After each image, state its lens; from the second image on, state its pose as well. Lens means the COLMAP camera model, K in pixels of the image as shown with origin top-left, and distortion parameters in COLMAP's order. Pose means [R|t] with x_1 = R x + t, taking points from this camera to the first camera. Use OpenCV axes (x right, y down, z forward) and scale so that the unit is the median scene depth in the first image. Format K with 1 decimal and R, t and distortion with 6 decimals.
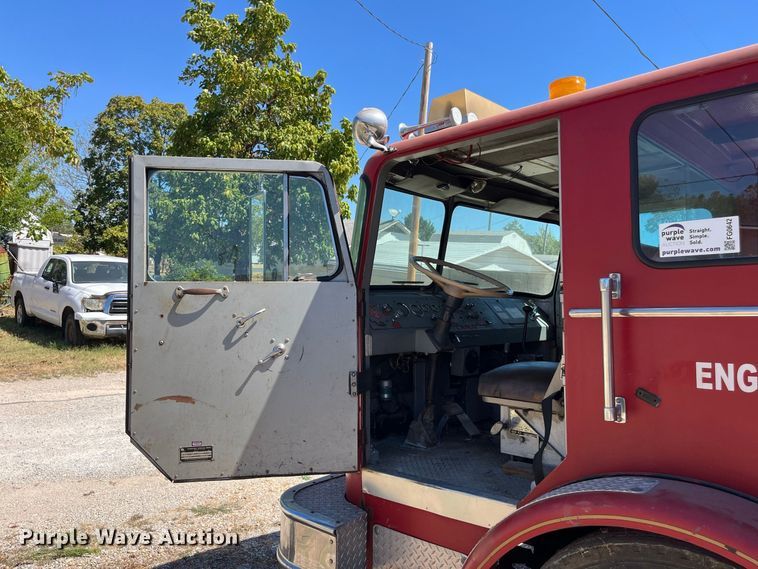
lens RADIAL K [[570.6, 0, 379.0], [0, 570.6, 284.5], [0, 0, 1]] dist [0.063728, -0.112751]
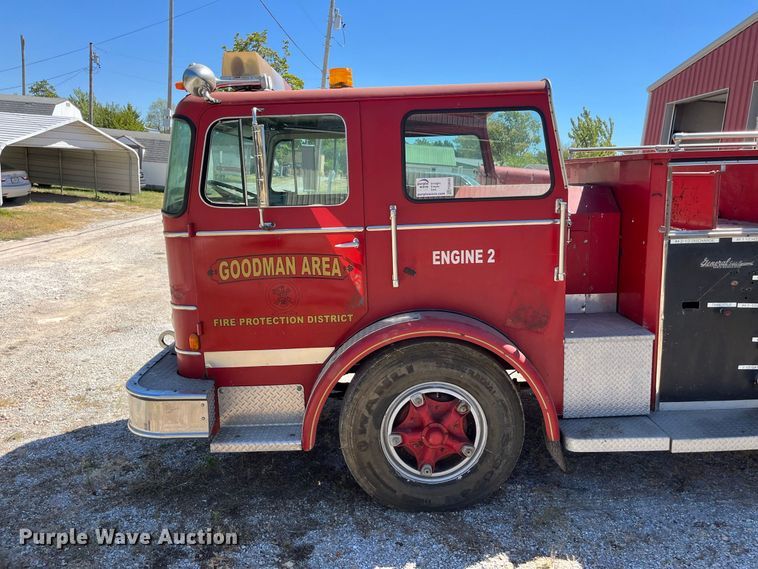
lens RADIAL K [[567.6, 0, 381.9], [0, 567.6, 275.9], [0, 0, 1]] dist [0.023131, -0.006336]
pose [[0.727956, -0.133570, 0.672487, -0.061750], [-0.007549, 0.979219, 0.202665, -0.012125], [-0.685582, -0.152608, 0.711820, -0.018997]]
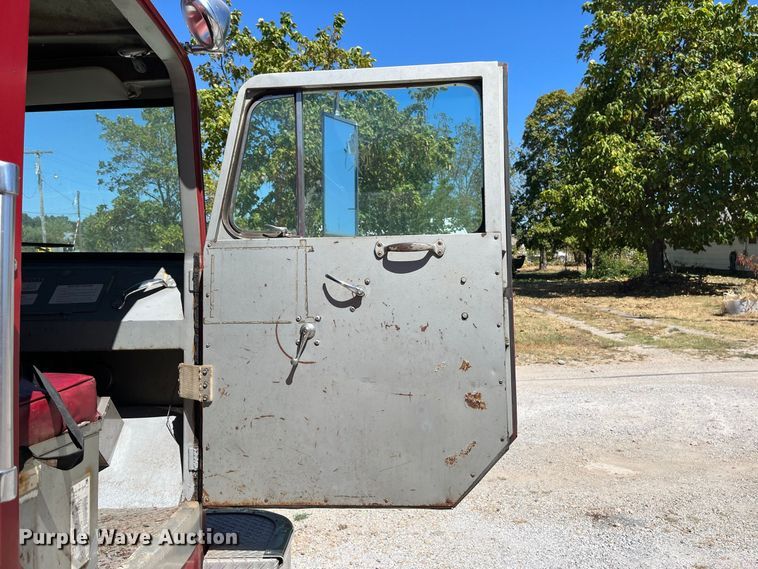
lens RADIAL K [[570.6, 0, 379.0], [0, 570.6, 284.5], [0, 0, 1]] dist [0.063728, -0.112751]
pose [[0.673429, -0.036342, -0.738358, 0.126568], [0.040861, 0.999094, -0.011907, 0.009321], [0.738122, -0.022152, 0.674304, 0.138230]]
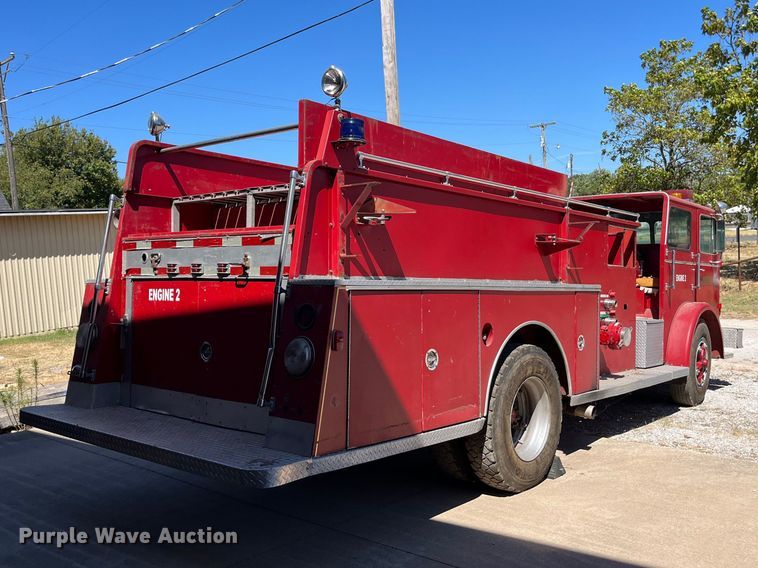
lens RADIAL K [[712.4, 0, 419.3], [0, 712.4, 281.3], [0, 0, 1]] dist [0.056712, -0.001987]
pose [[0.061027, 0.003050, -0.998131, 0.450728], [0.030960, 0.999508, 0.004947, 0.010108], [0.997656, -0.031204, 0.060903, -0.016929]]
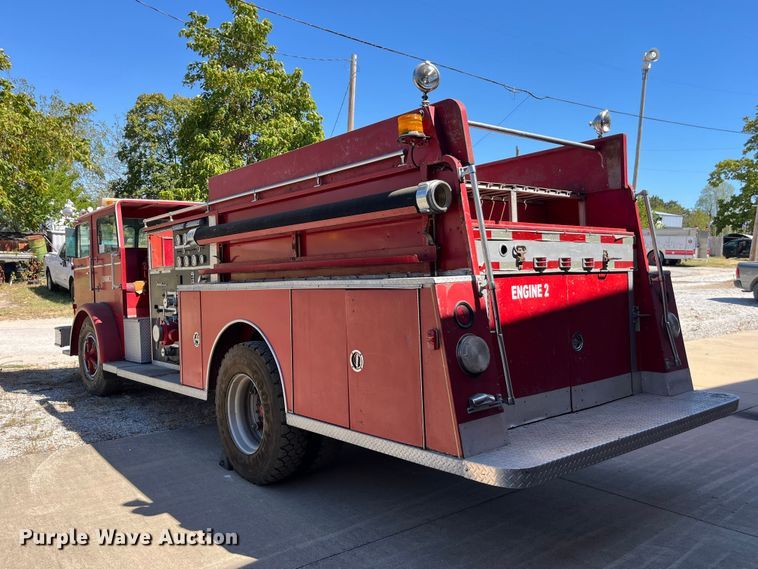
lens RADIAL K [[612.4, 0, 368.4], [0, 612.4, 284.2], [0, 0, 1]] dist [0.076244, -0.118625]
pose [[0.989224, -0.020580, -0.144957, 0.226301], [0.027778, 0.998470, 0.047810, 0.002132], [0.143752, -0.051321, 0.988282, -0.238323]]
